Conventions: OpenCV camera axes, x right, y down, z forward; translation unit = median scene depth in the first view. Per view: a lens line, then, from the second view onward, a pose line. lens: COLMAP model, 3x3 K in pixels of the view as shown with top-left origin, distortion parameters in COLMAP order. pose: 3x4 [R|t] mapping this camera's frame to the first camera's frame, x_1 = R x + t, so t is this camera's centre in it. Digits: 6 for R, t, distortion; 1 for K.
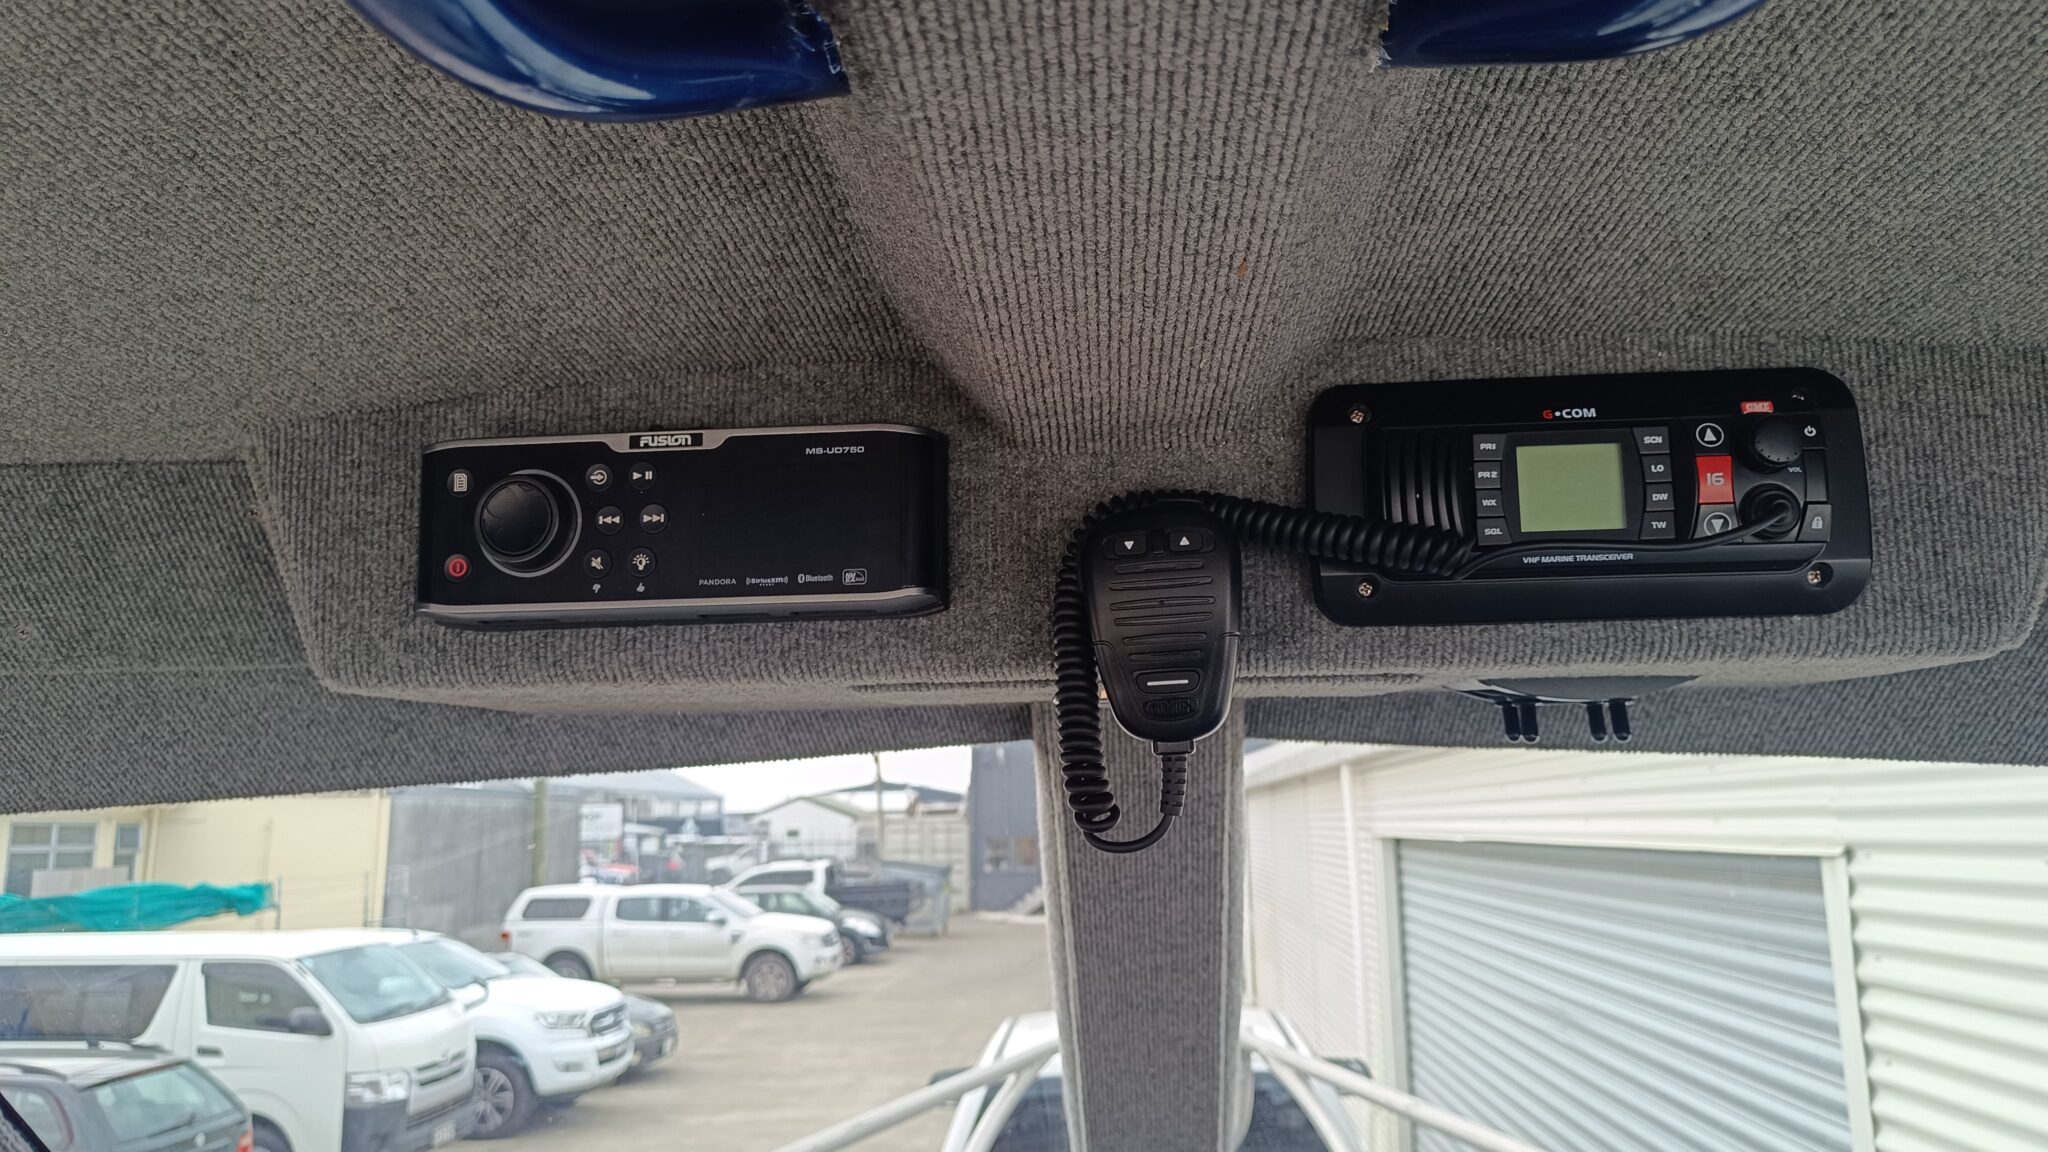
lens RADIAL K [[1384.9, 0, 1006.6], [0, 1384.9, 574.7], [0, 0, 1]] dist [0.003652, 0.004686]
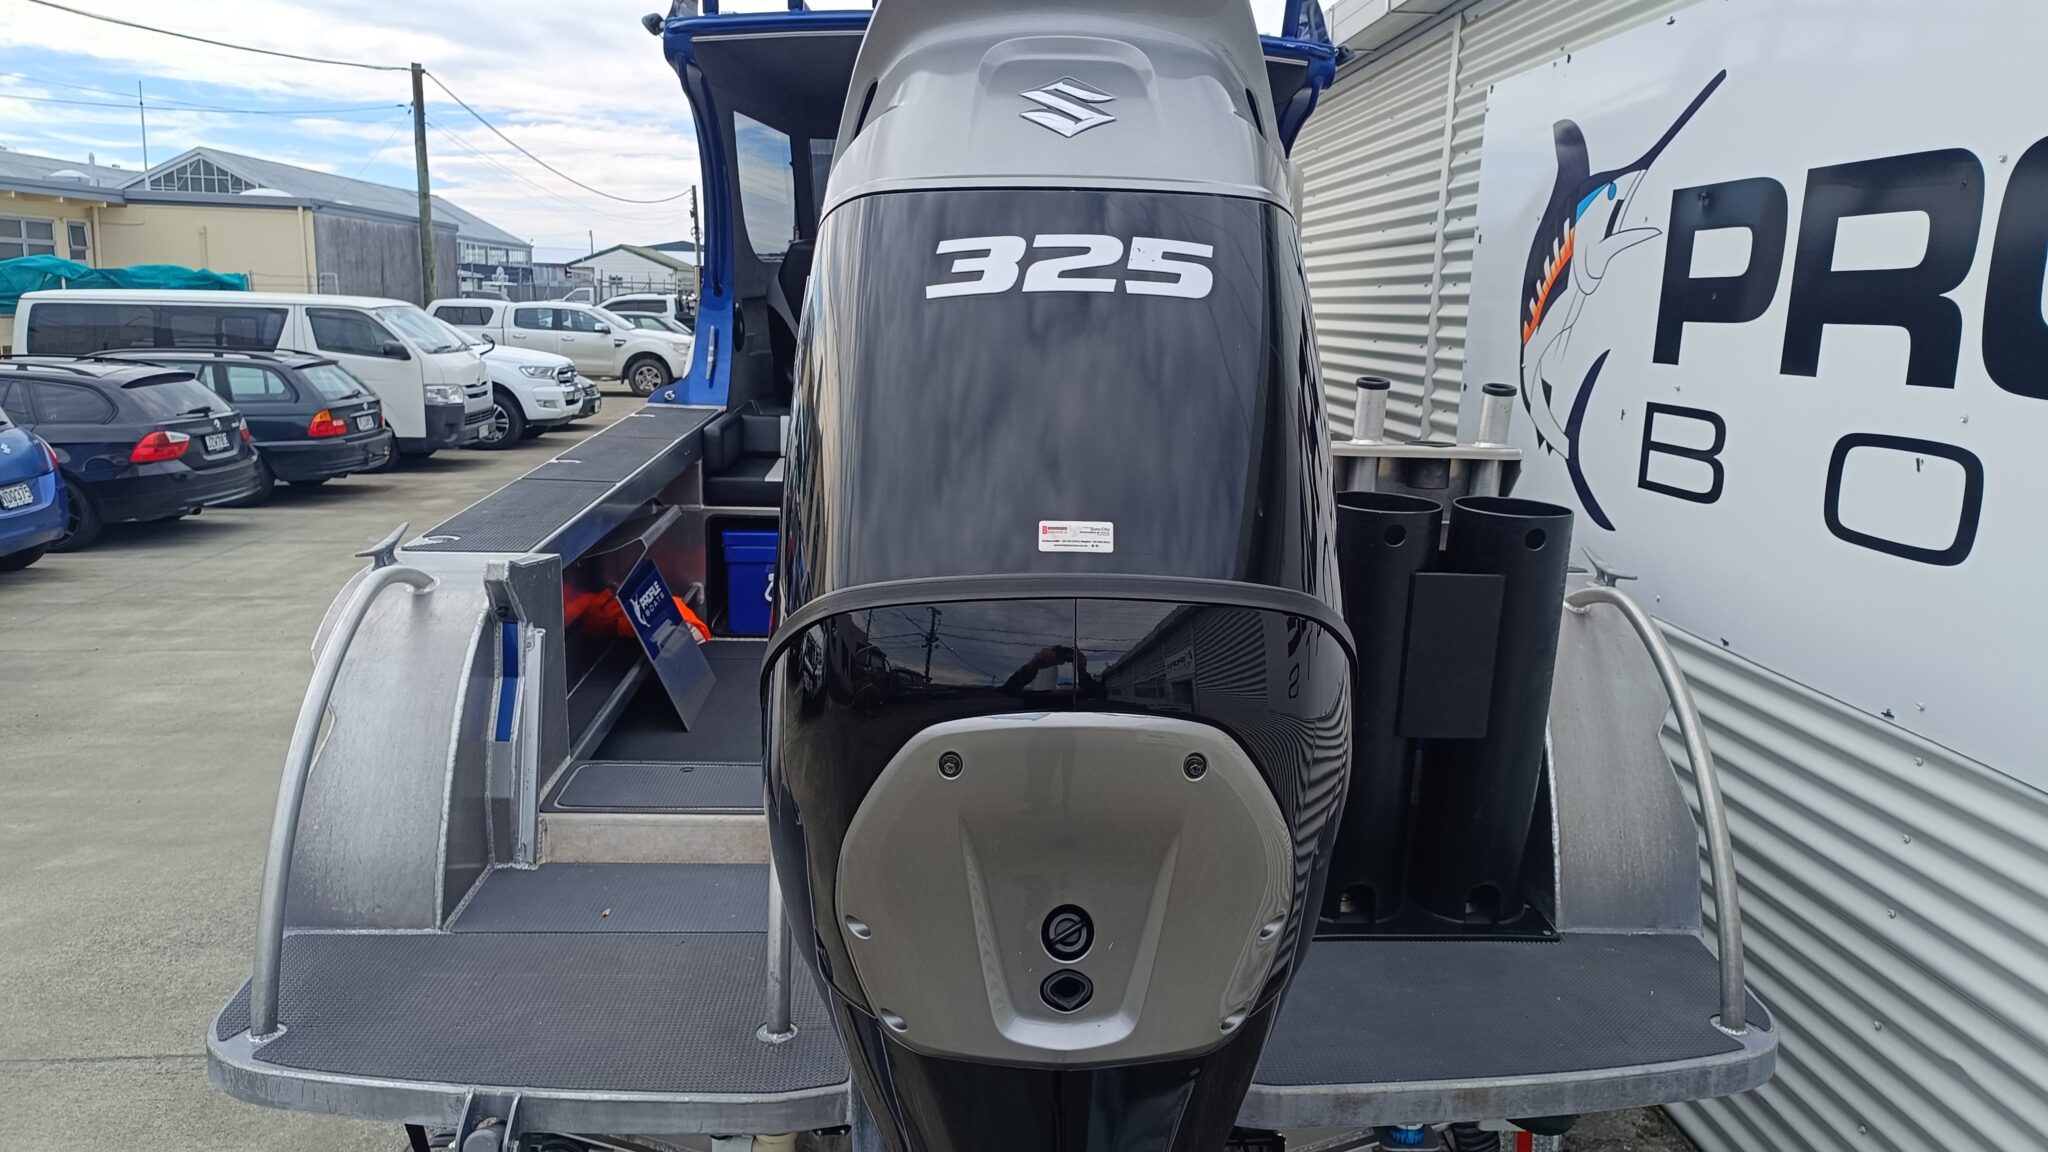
lens RADIAL K [[1384.4, 0, 1022.4], [0, 1384.4, 578.6], [0, 0, 1]] dist [0.006775, -0.000280]
pose [[0.986339, 0.009153, 0.164475, -0.041248], [-0.068534, 0.930744, 0.359191, -0.014847], [-0.149796, -0.365556, 0.918656, -0.286781]]
